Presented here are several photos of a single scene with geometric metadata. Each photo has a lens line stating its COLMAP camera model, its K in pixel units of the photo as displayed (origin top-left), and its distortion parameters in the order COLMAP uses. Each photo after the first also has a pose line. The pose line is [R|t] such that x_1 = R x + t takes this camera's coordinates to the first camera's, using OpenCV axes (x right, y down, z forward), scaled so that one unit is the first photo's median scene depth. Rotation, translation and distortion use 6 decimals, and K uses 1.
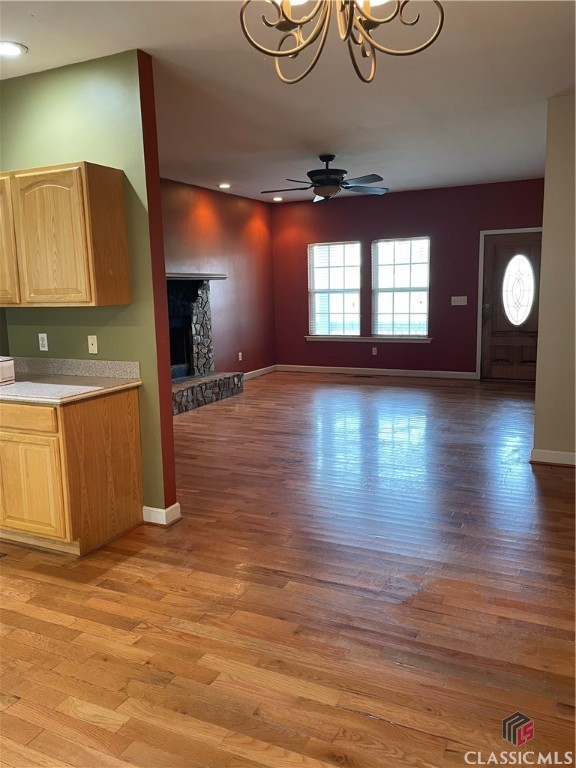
lens RADIAL K [[610.3, 0, 293.5], [0, 610.3, 382.3], [0, 0, 1]] dist [0.054913, -0.063159]
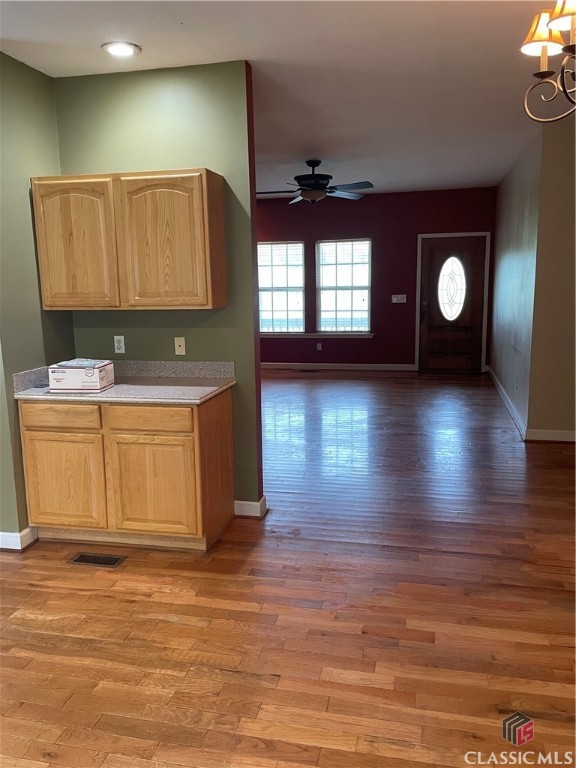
lens RADIAL K [[610.3, 0, 286.5], [0, 610.3, 385.5], [0, 0, 1]] dist [0.054913, -0.063159]
pose [[0.975685, -0.033547, 0.216595, -0.399307], [0.030847, 0.999399, 0.015838, -0.006928], [-0.216996, -0.008772, 0.976133, -0.030281]]
